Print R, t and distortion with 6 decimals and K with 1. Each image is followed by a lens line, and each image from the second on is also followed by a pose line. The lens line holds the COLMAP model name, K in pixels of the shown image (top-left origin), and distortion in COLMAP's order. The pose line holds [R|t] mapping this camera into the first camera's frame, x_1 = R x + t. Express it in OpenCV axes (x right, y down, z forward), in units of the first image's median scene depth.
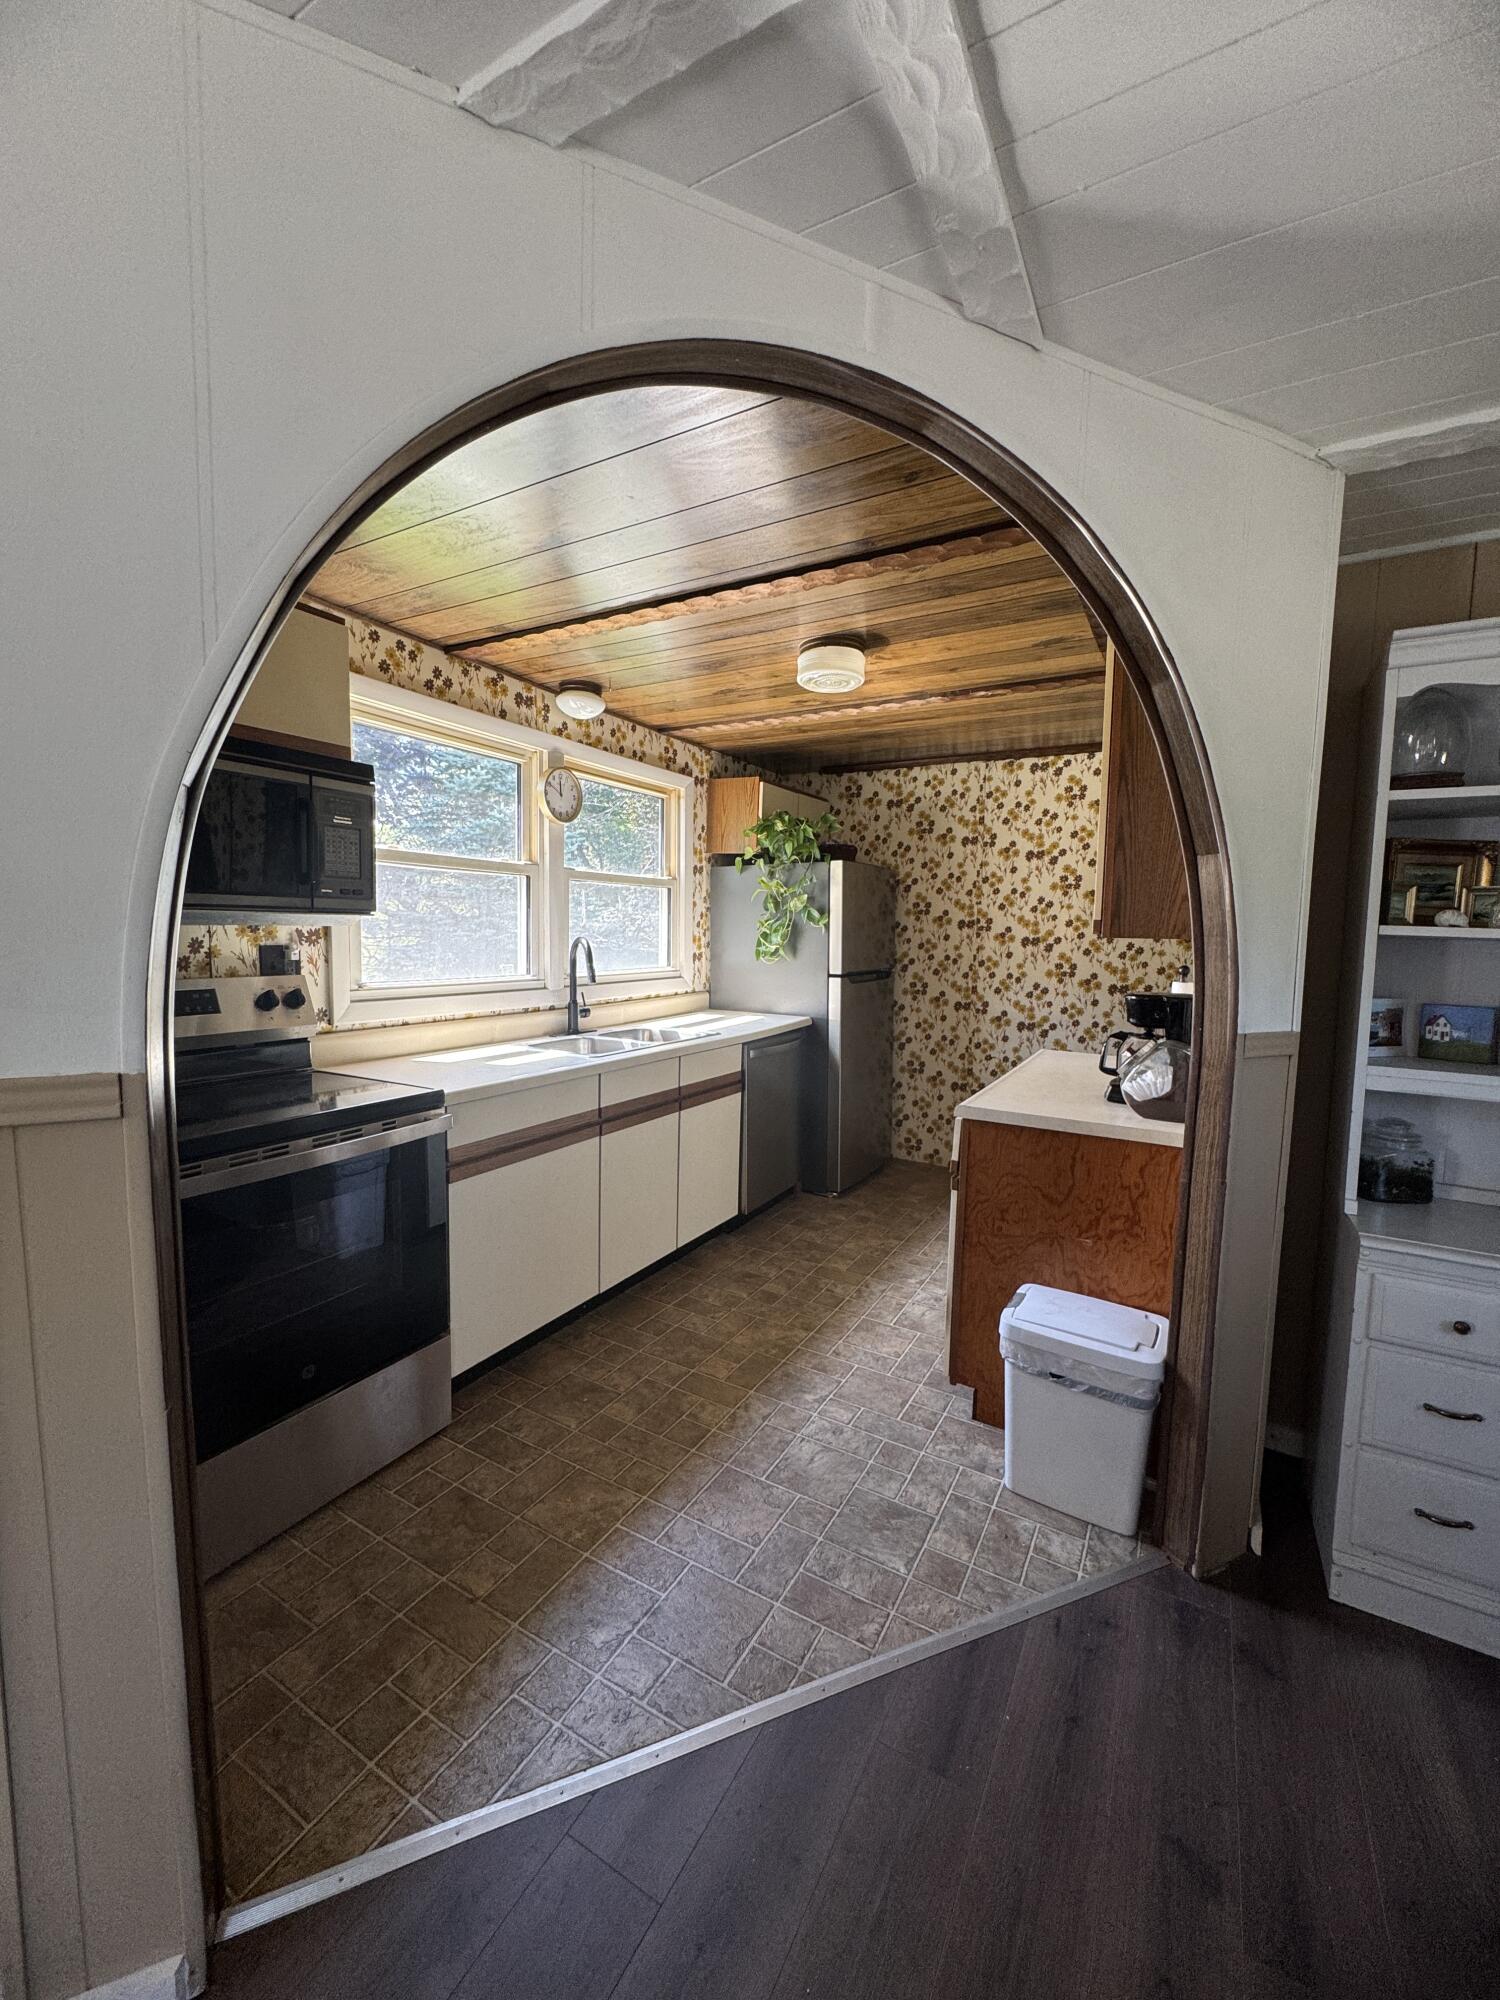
lens RADIAL K [[787.0, 0, 756.0], [0, 787.0, 997.4], [0, 0, 1]] dist [0.002417, 0.000010]
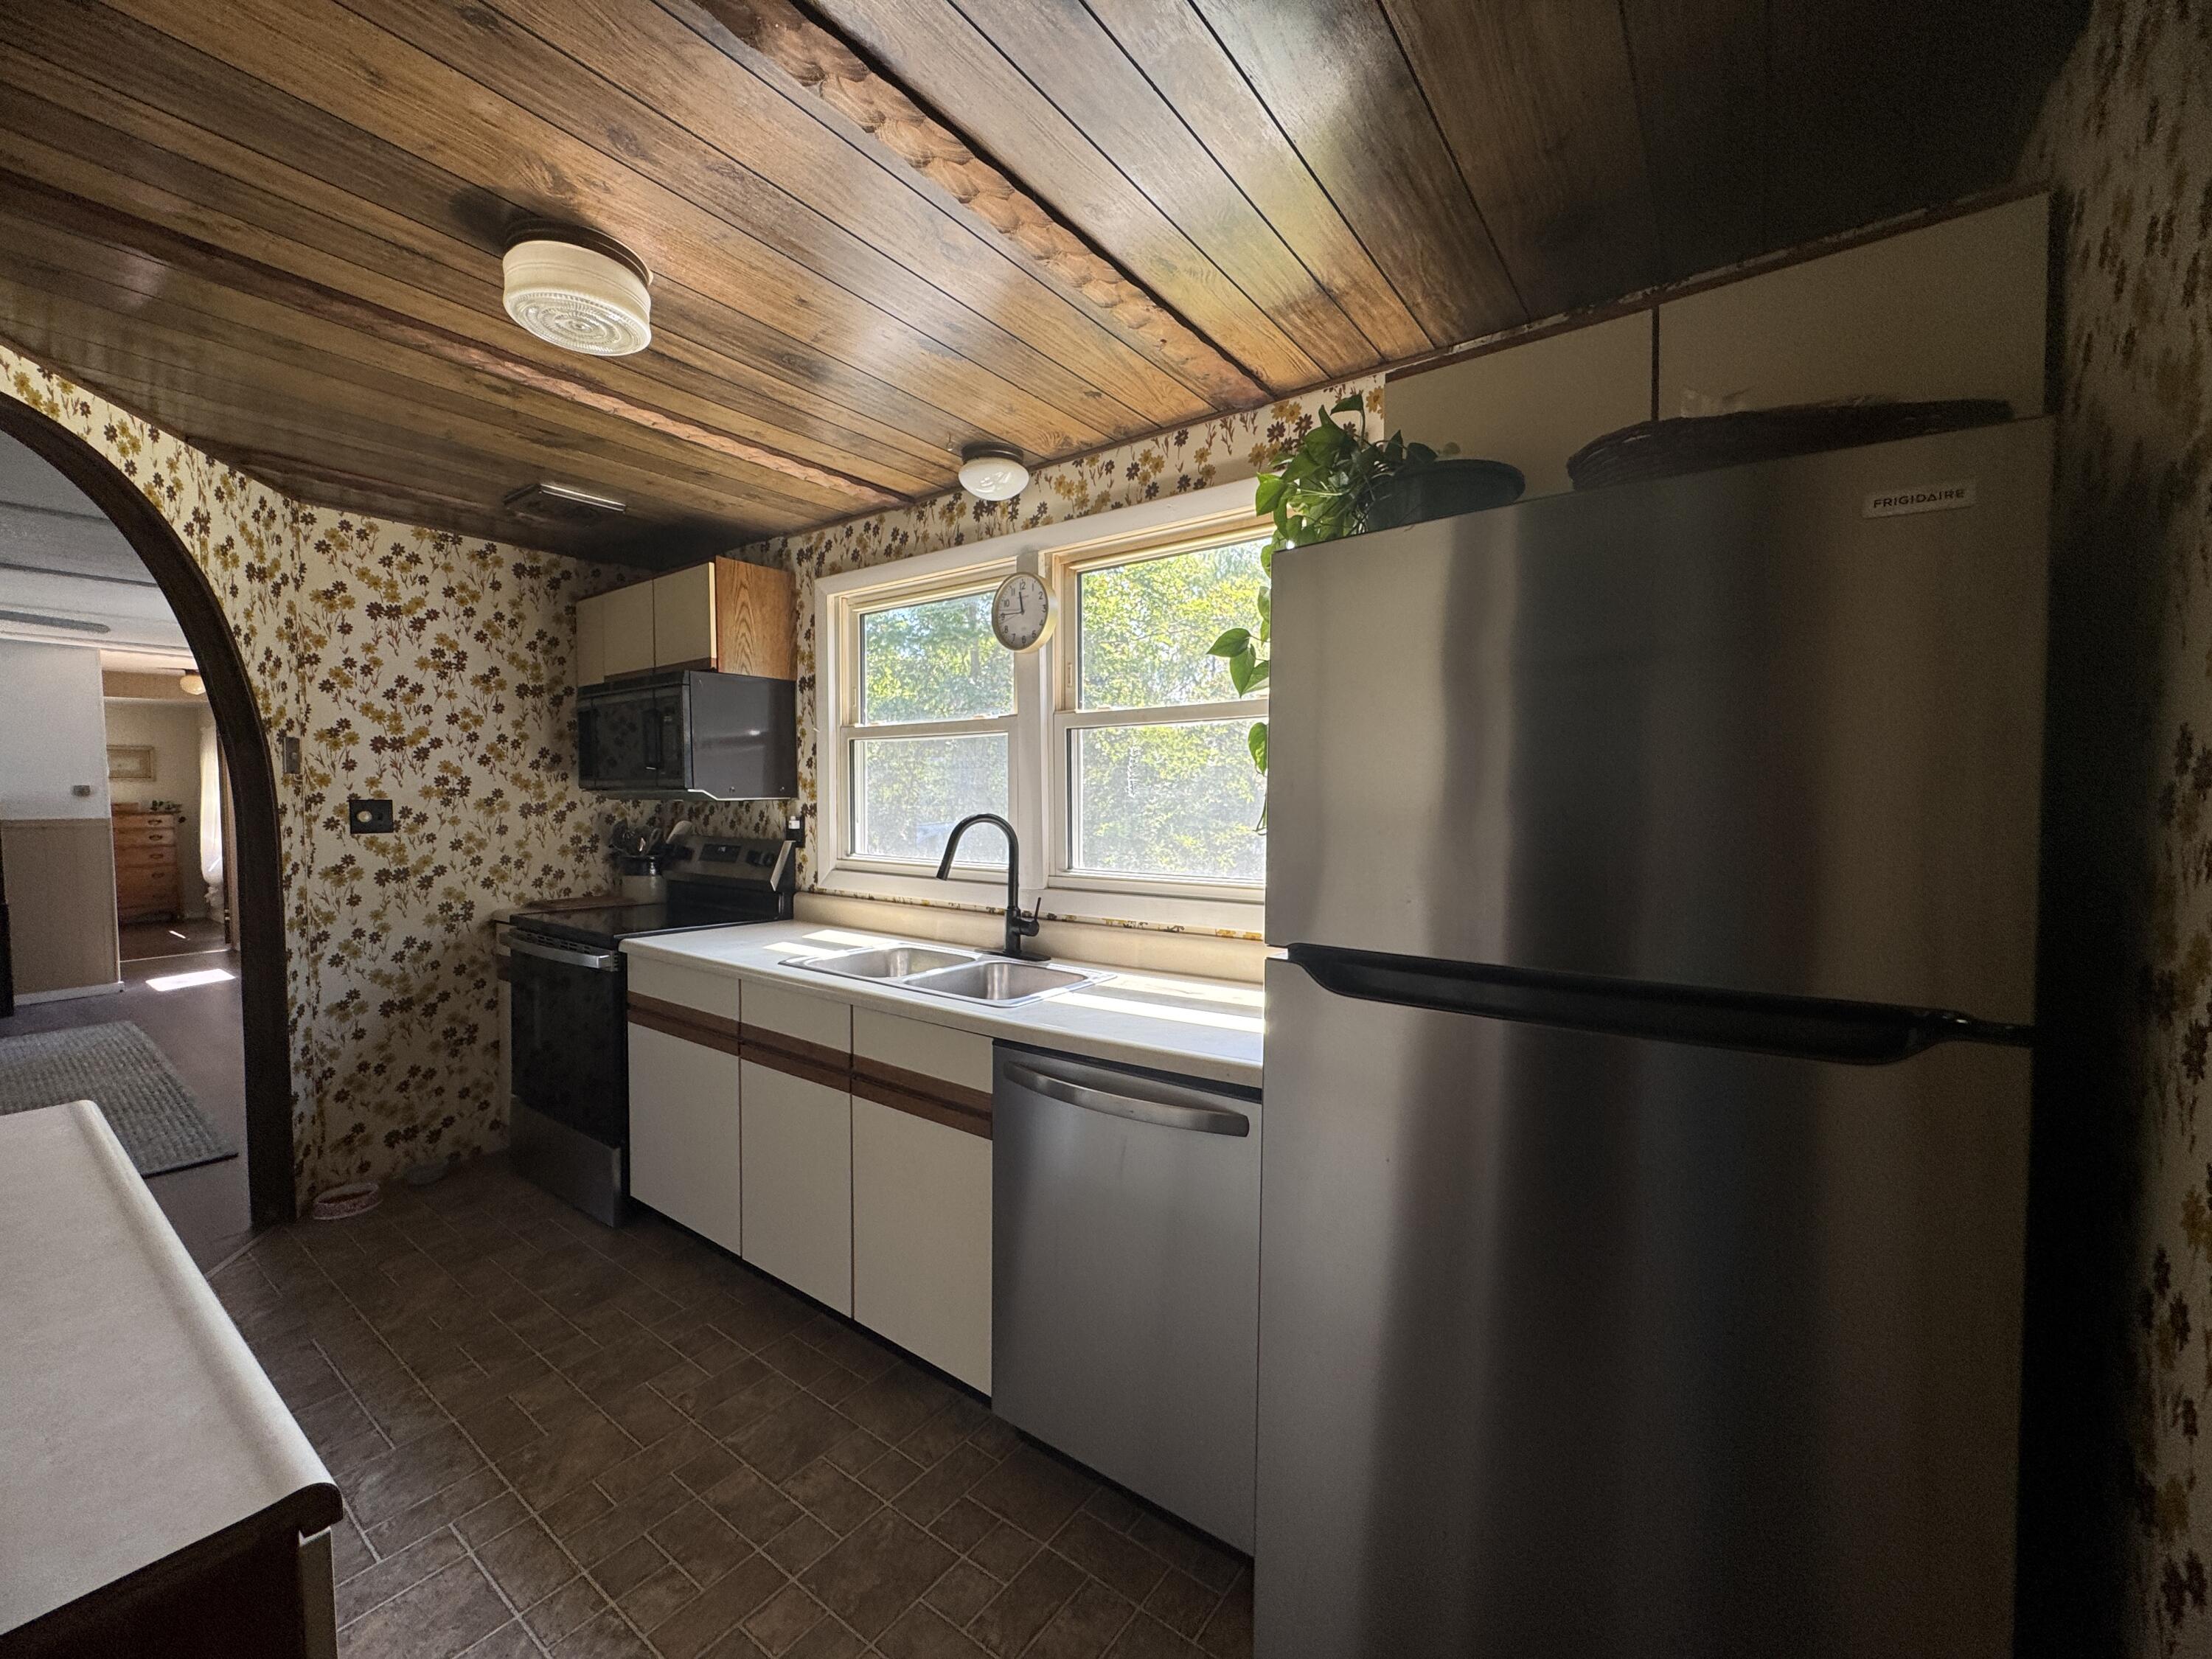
lens RADIAL K [[881.9, 0, 1105.5], [0, 881.9, 831.4], [0, 0, 1]] dist [-0.004819, 0.000802]
pose [[-0.109940, 0.014438, -0.993833, 0.618898], [-0.093902, 0.995271, 0.024847, -0.104186], [0.989493, 0.096054, -0.108064, 1.381337]]
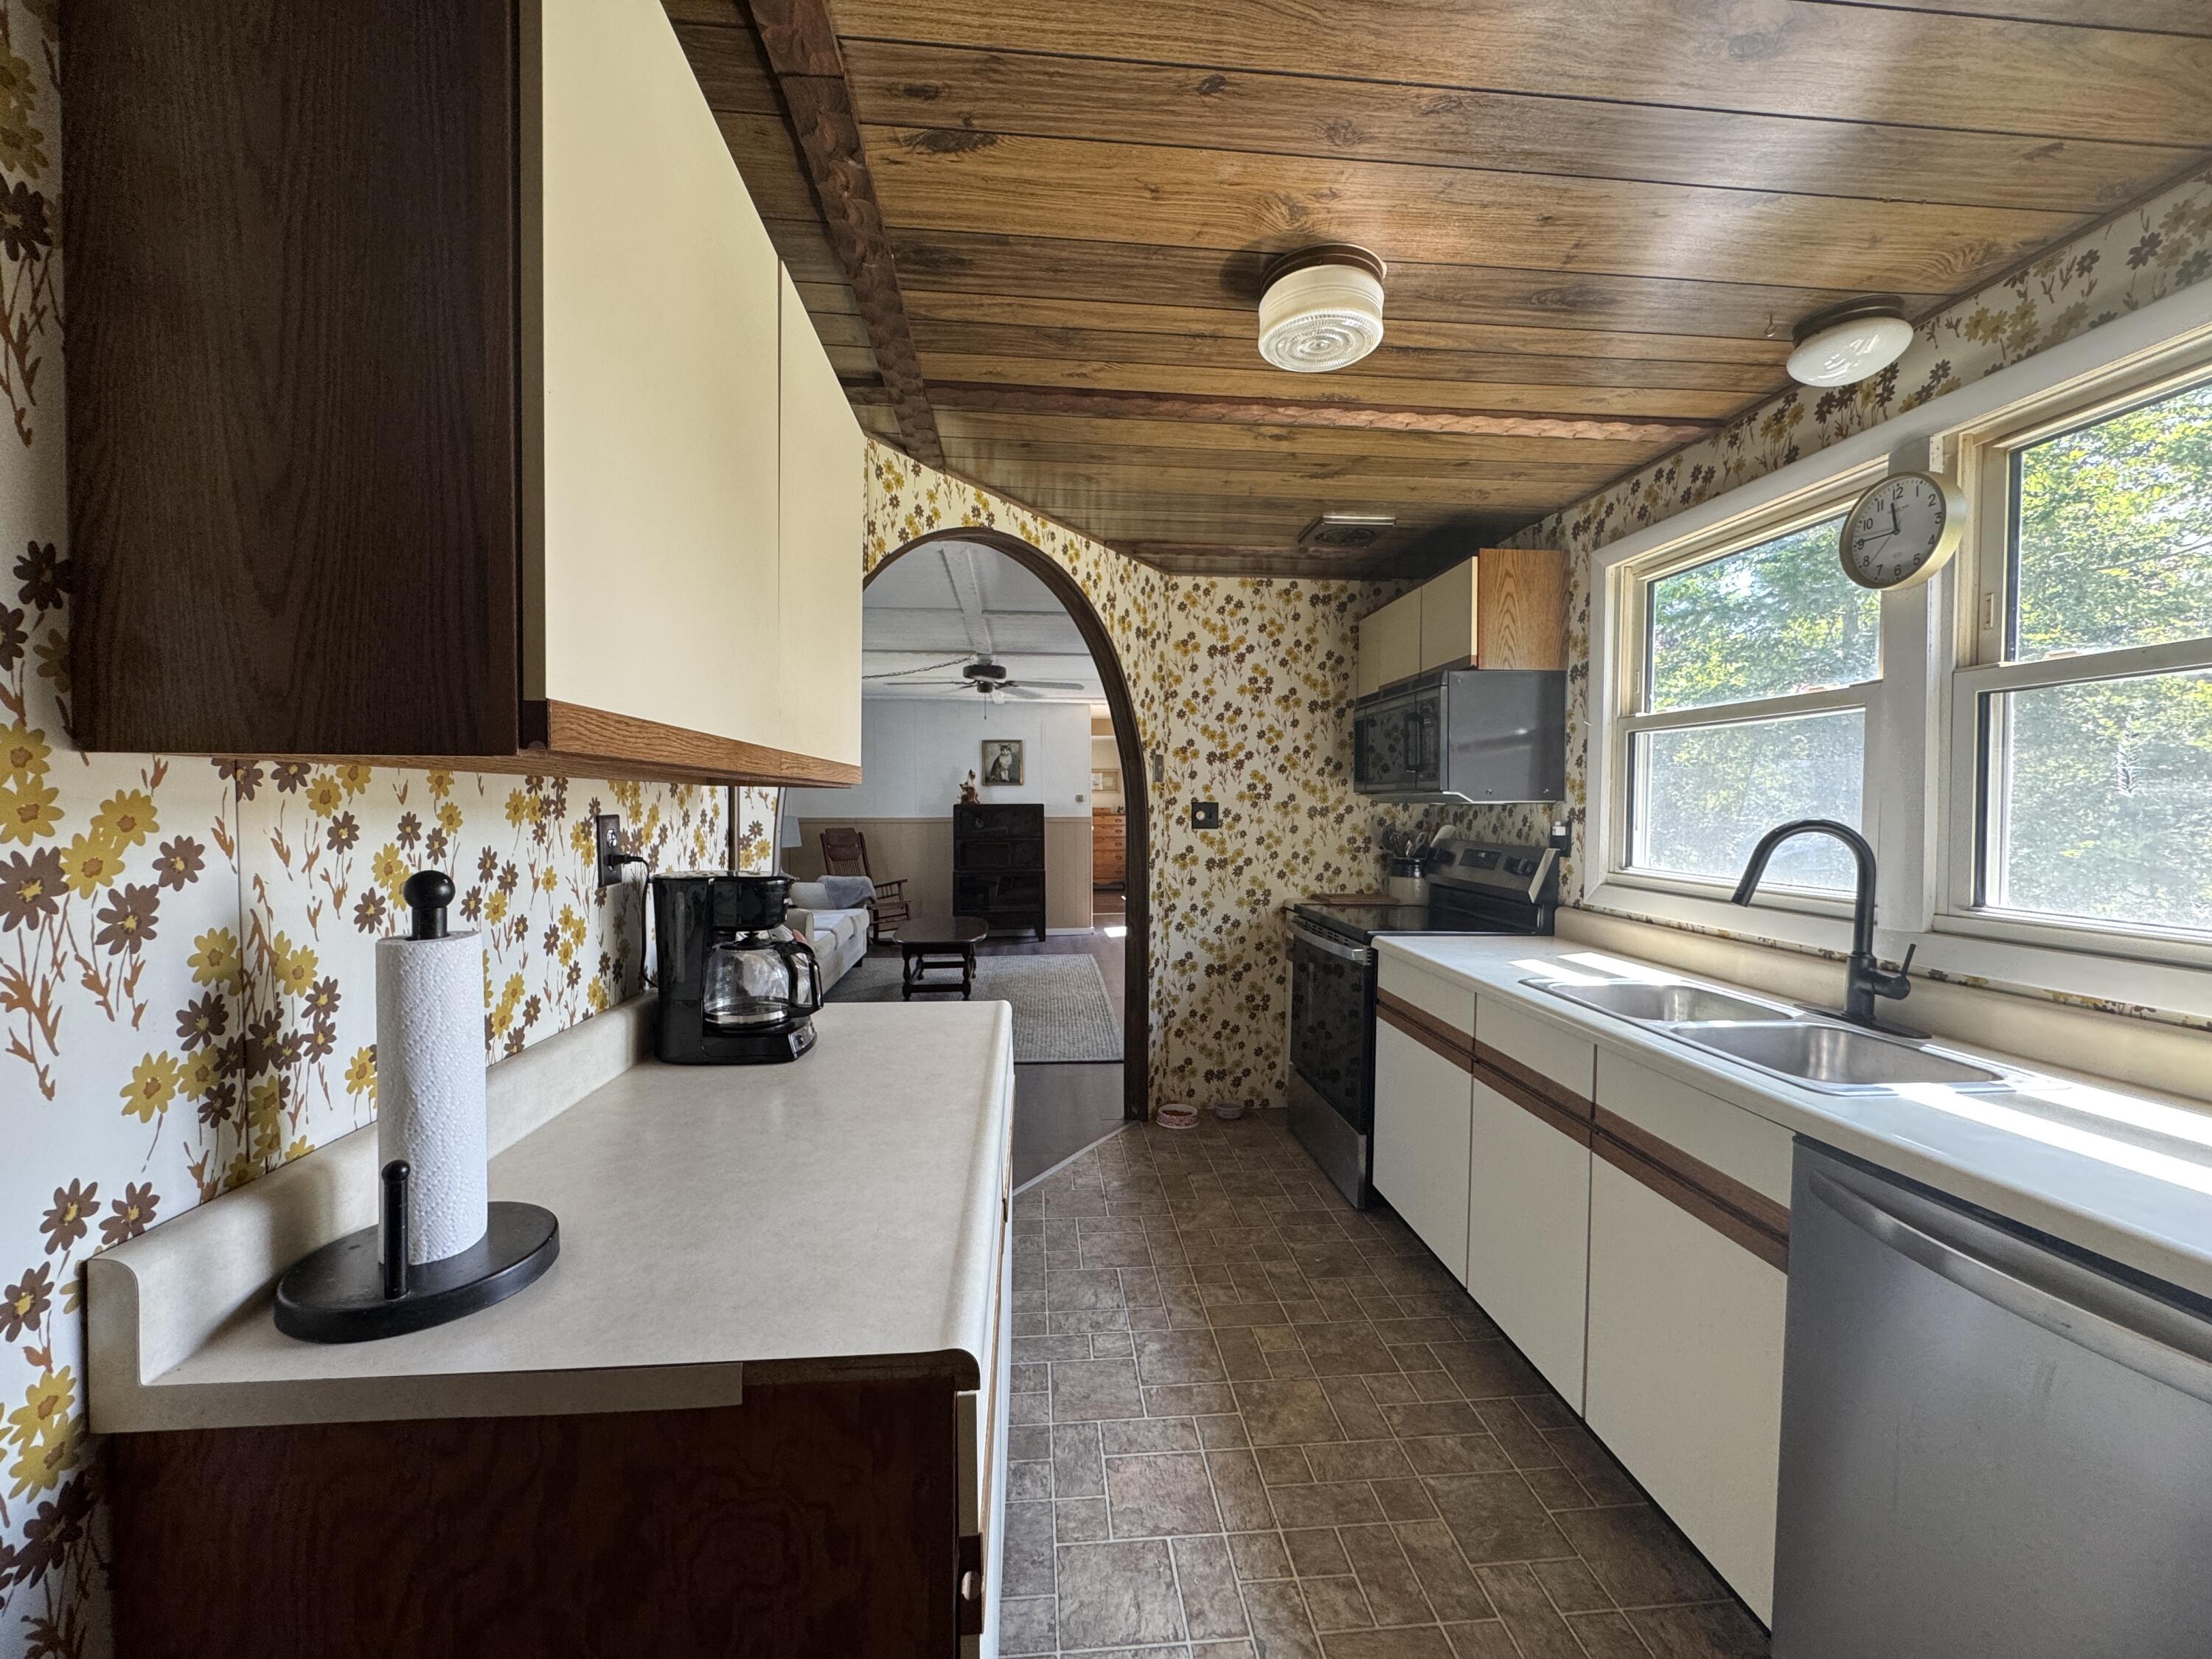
lens RADIAL K [[881.9, 0, 1104.0], [0, 881.9, 831.4], [0, 0, 1]] dist [-0.004819, 0.000802]
pose [[-0.822393, -0.011298, -0.568807, 0.543648], [-0.076849, 0.992845, 0.091391, -0.098798], [0.563705, 0.118871, -0.817378, 1.397208]]
